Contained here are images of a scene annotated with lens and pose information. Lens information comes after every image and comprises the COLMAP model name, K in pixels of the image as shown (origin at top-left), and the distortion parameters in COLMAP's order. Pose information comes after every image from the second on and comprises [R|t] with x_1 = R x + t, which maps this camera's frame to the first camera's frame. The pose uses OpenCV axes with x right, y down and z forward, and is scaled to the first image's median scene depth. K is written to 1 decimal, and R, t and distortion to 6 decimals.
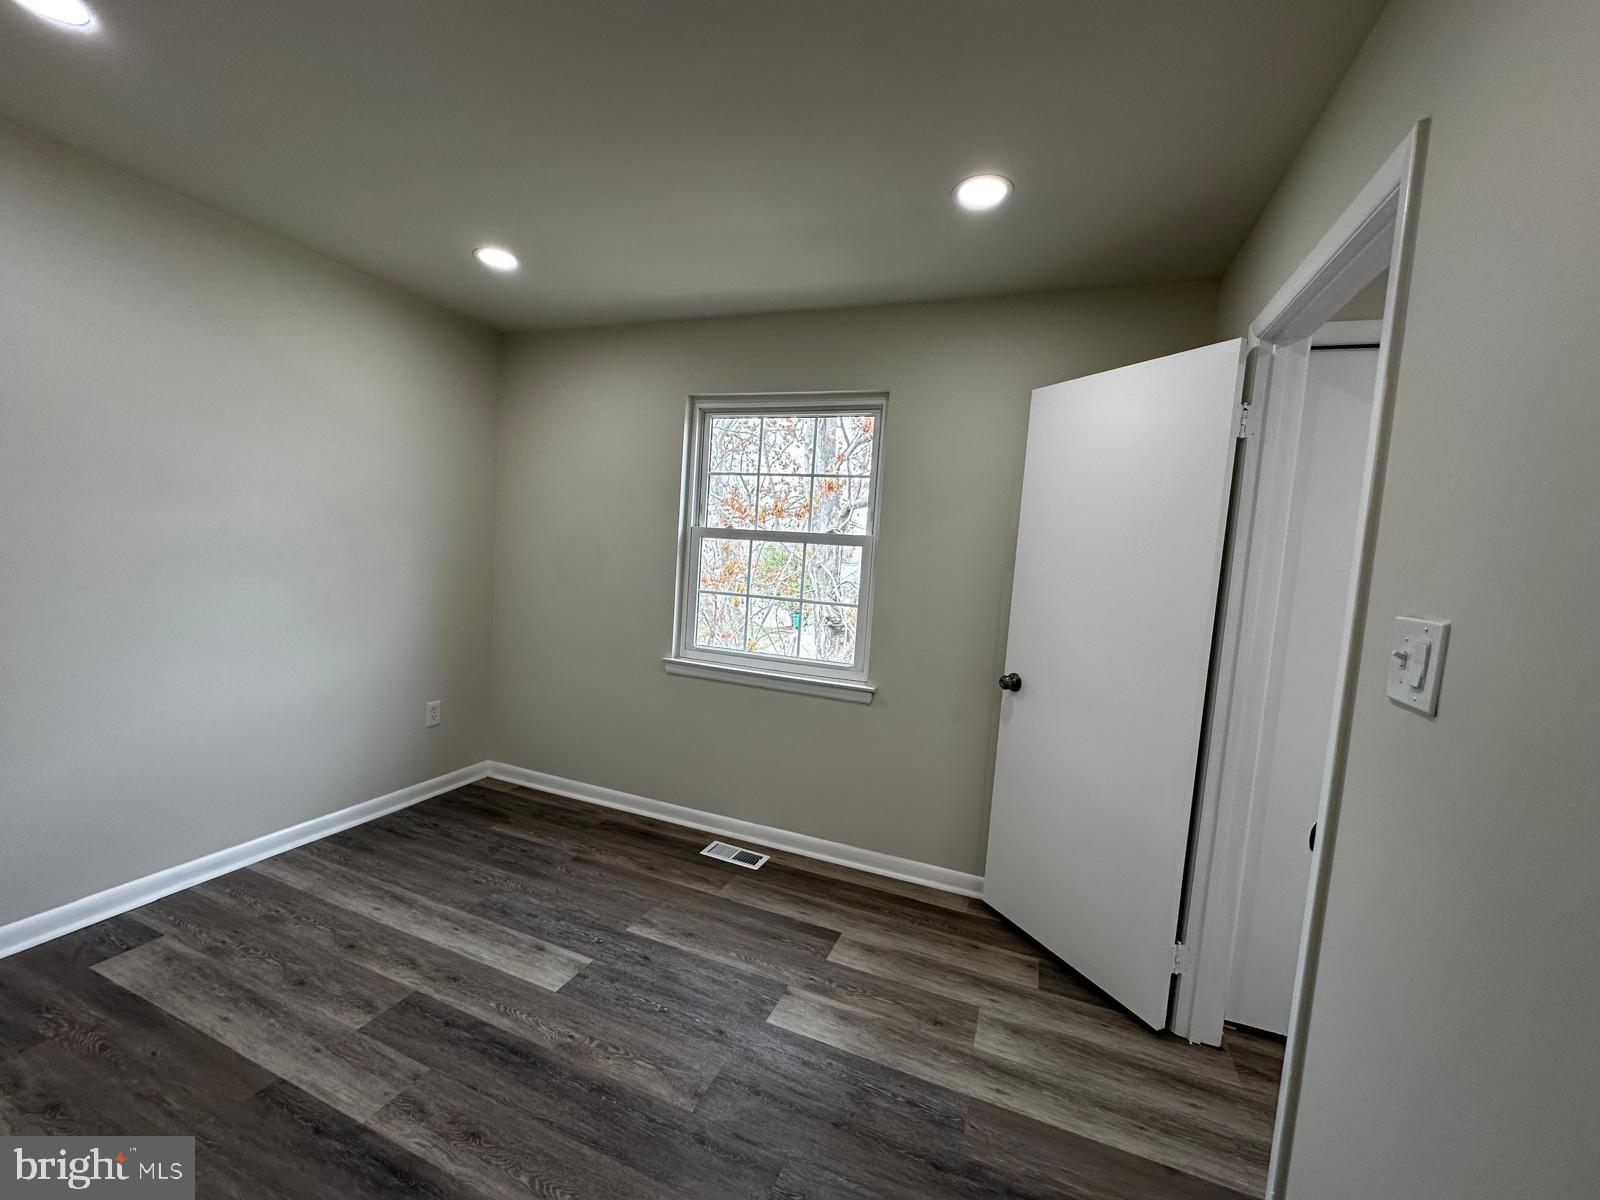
lens RADIAL K [[637.6, 0, 802.7], [0, 637.6, 598.3], [0, 0, 1]] dist [0.000808, 0.000045]
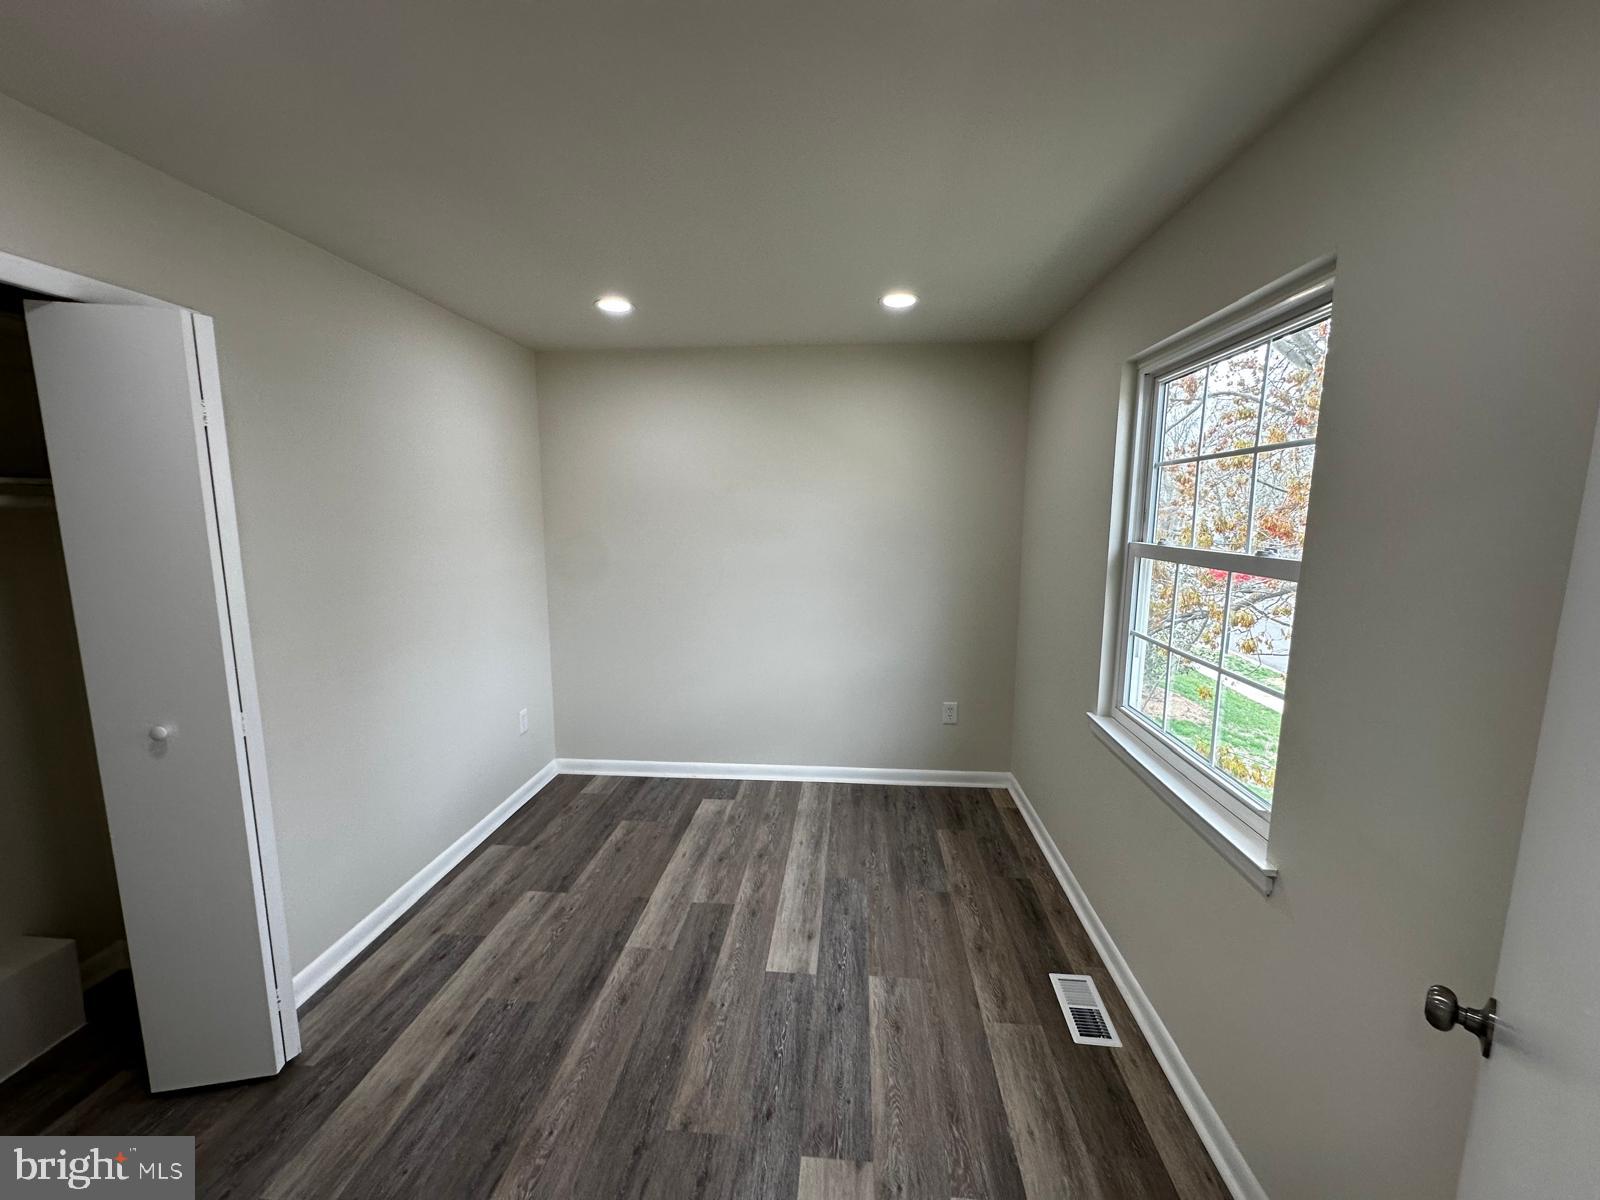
lens RADIAL K [[637.6, 0, 802.7], [0, 637.6, 598.3], [0, 0, 1]] dist [0.000808, 0.000045]
pose [[0.284101, 0.066610, -0.956478, 0.551648], [-0.049307, 0.997279, 0.054806, -0.093427], [0.957526, 0.031591, 0.286612, 0.578760]]
